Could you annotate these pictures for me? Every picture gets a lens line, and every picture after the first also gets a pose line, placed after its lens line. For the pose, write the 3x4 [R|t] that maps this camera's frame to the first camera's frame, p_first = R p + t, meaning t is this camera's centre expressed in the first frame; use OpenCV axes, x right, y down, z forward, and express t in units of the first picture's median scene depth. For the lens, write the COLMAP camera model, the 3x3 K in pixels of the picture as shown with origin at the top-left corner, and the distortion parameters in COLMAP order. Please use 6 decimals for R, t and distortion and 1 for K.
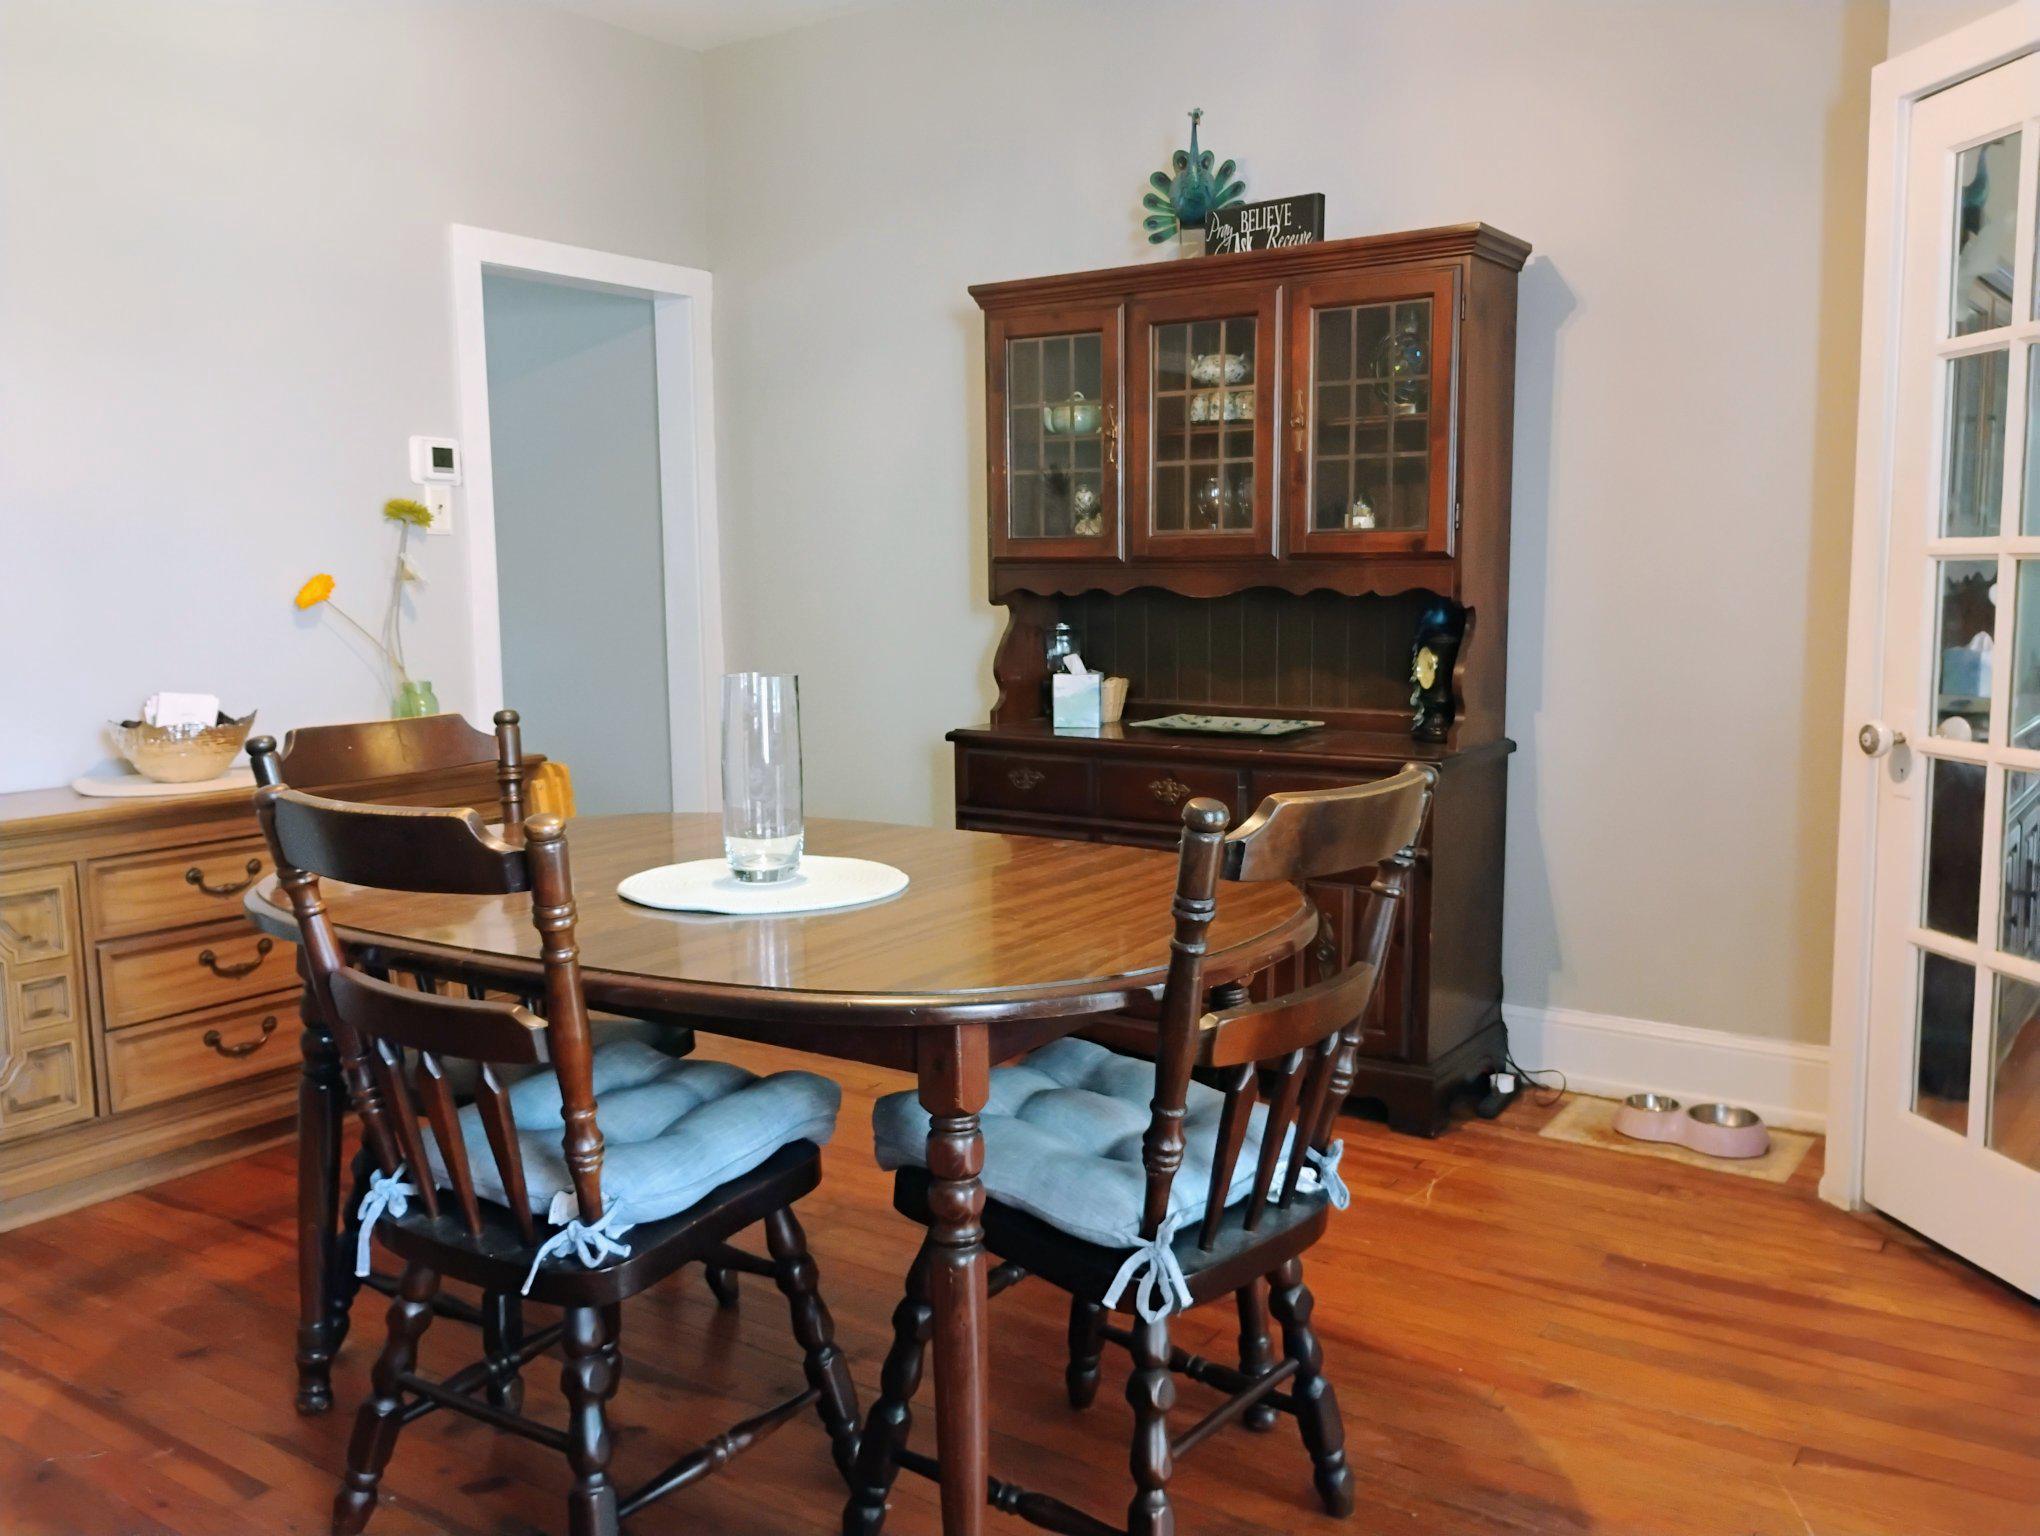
lens RADIAL K [[1699.2, 0, 1026.1], [0, 1699.2, 774.5], [0, 0, 1]] dist [0.026099, -0.014187]
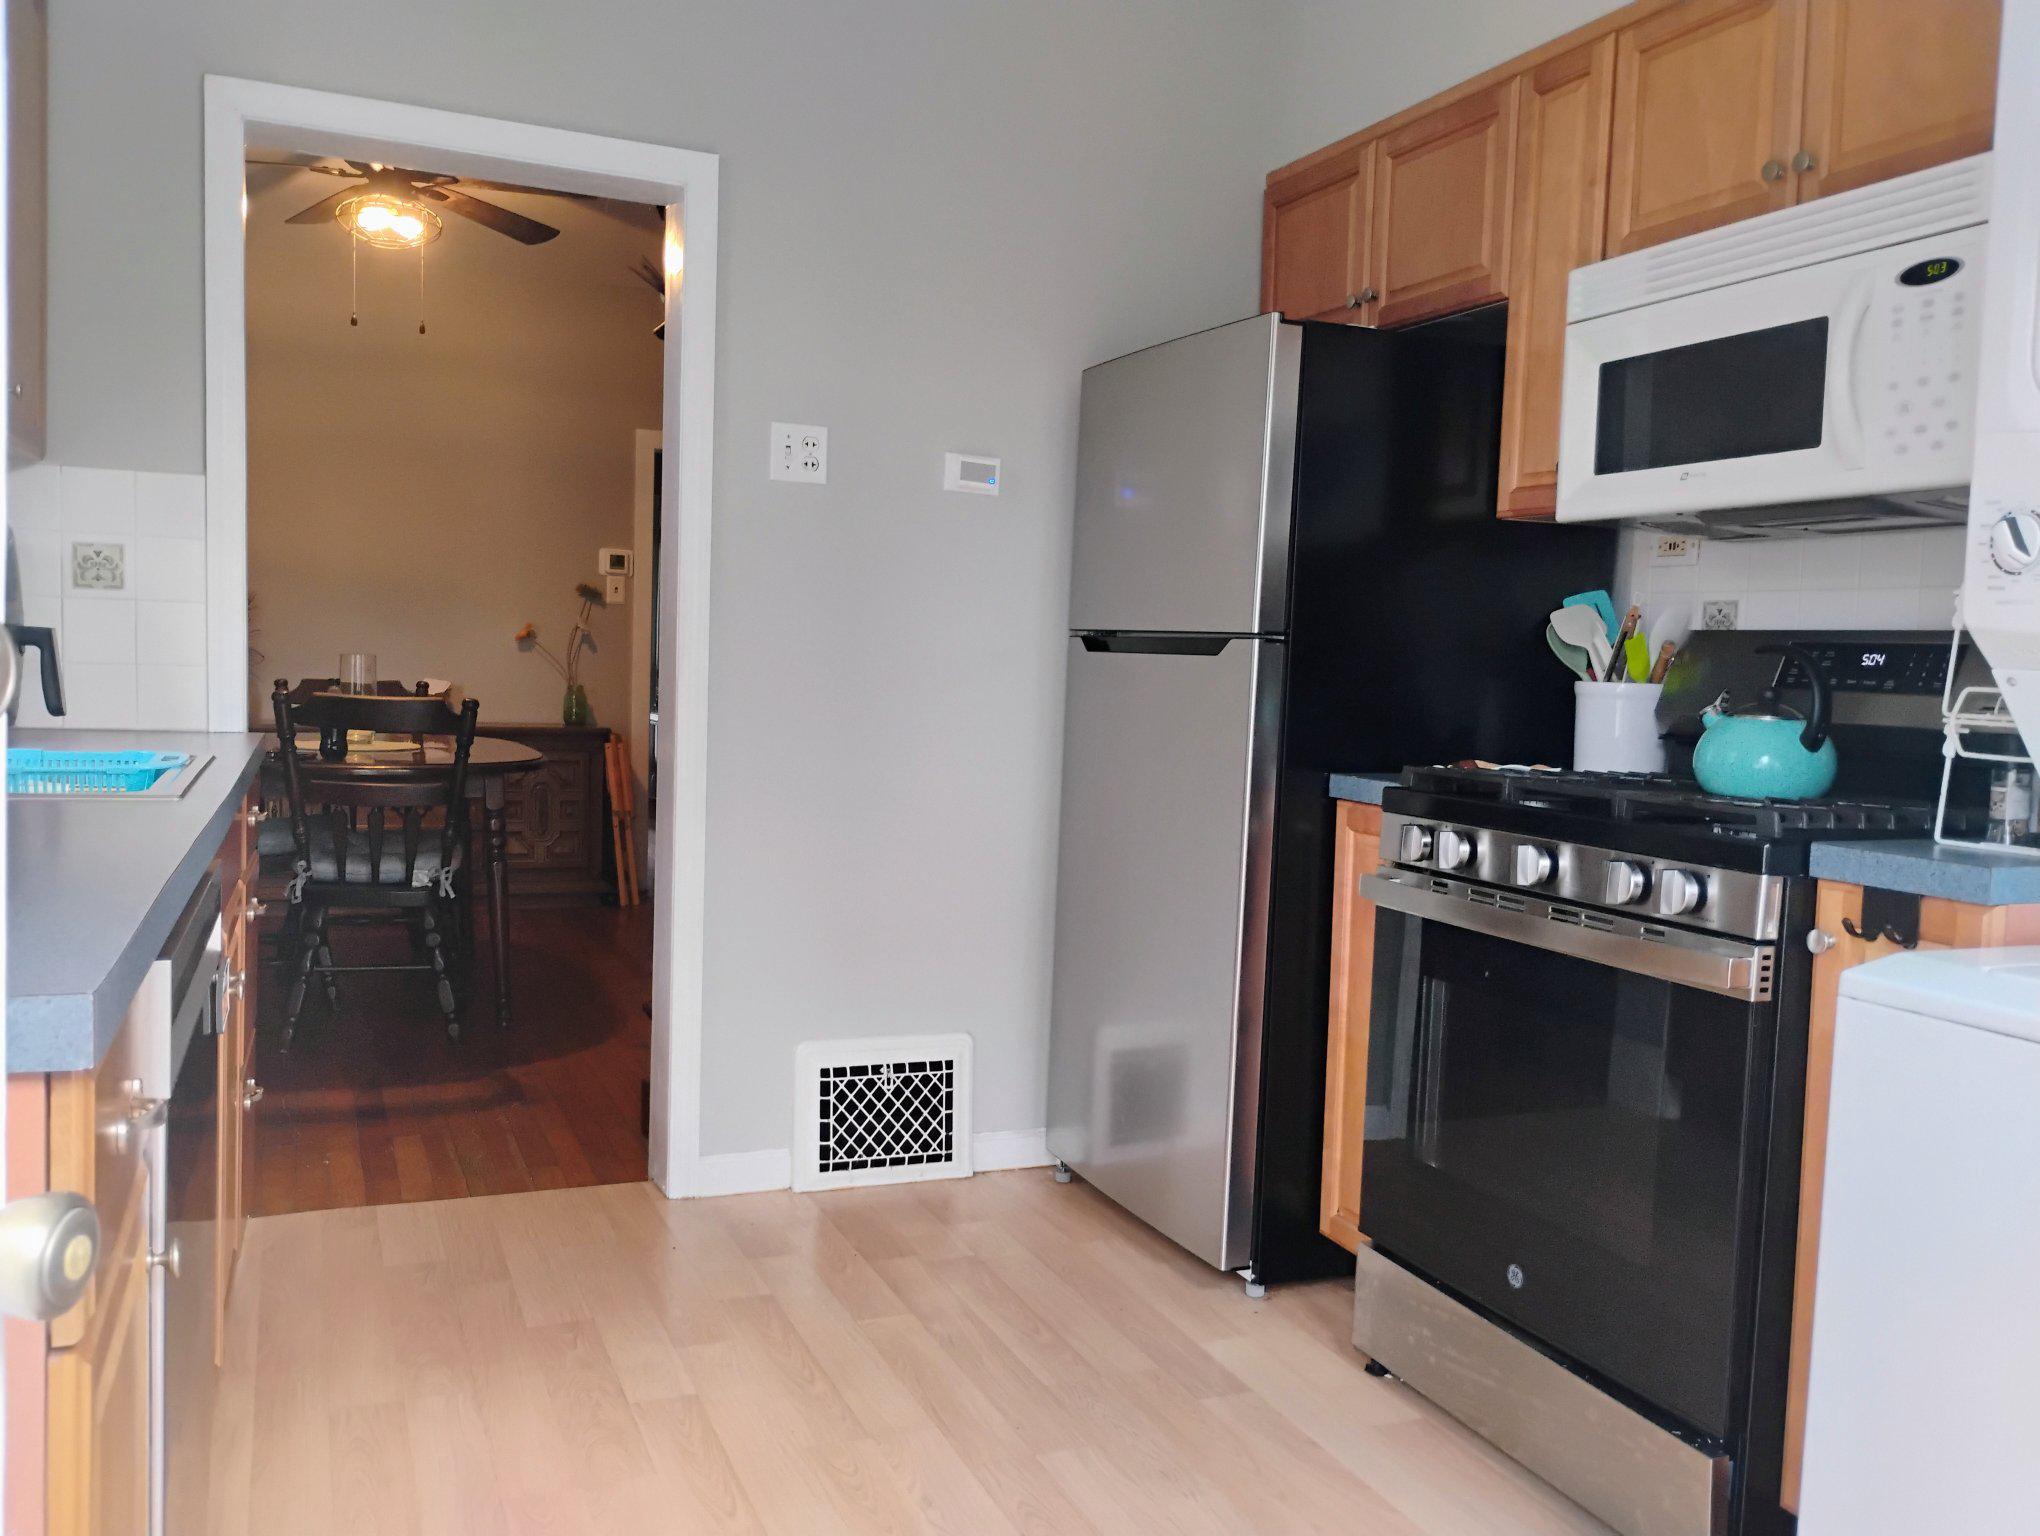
lens RADIAL K [[1699.2, 0, 1026.1], [0, 1699.2, 774.5], [0, 0, 1]] dist [0.026099, -0.014187]
pose [[0.827838, 0.077667, -0.555564, 1.013181], [-0.110785, 0.993499, -0.026190, 0.032199], [0.549919, 0.083229, 0.831061, -0.210340]]
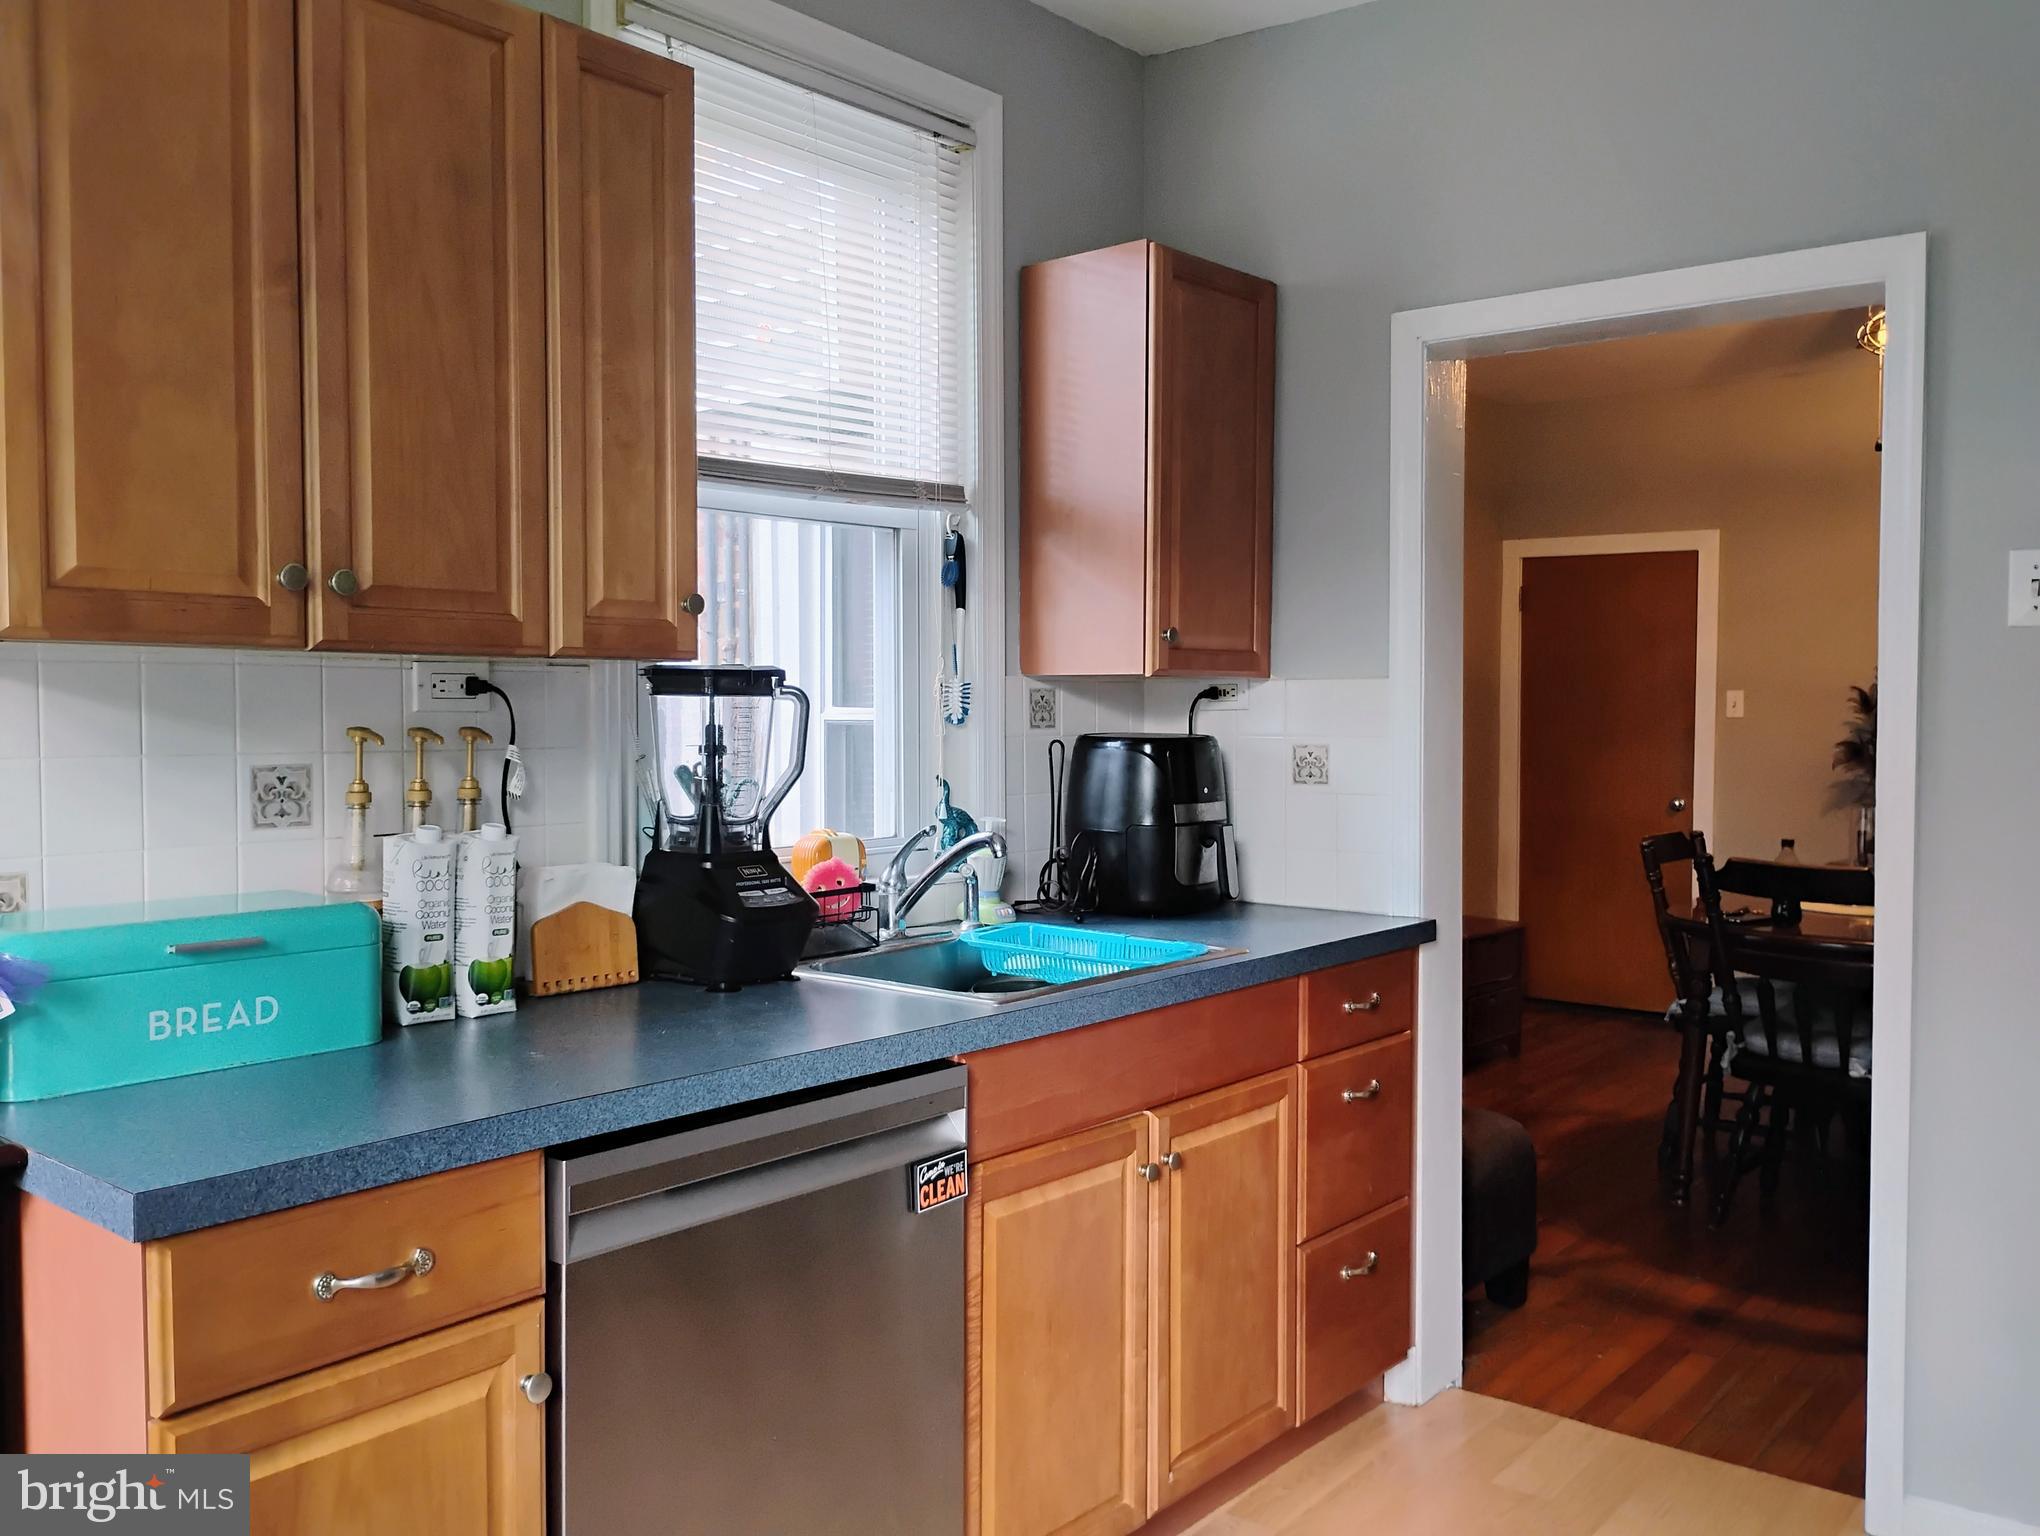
lens RADIAL K [[1699.2, 0, 1026.1], [0, 1699.2, 774.5], [0, 0, 1]] dist [0.026099, -0.014187]
pose [[-0.097995, 0.047962, -0.994030, 1.099714], [-0.123779, 0.990495, 0.059994, -0.052852], [0.987459, 0.128919, -0.091127, 0.088425]]
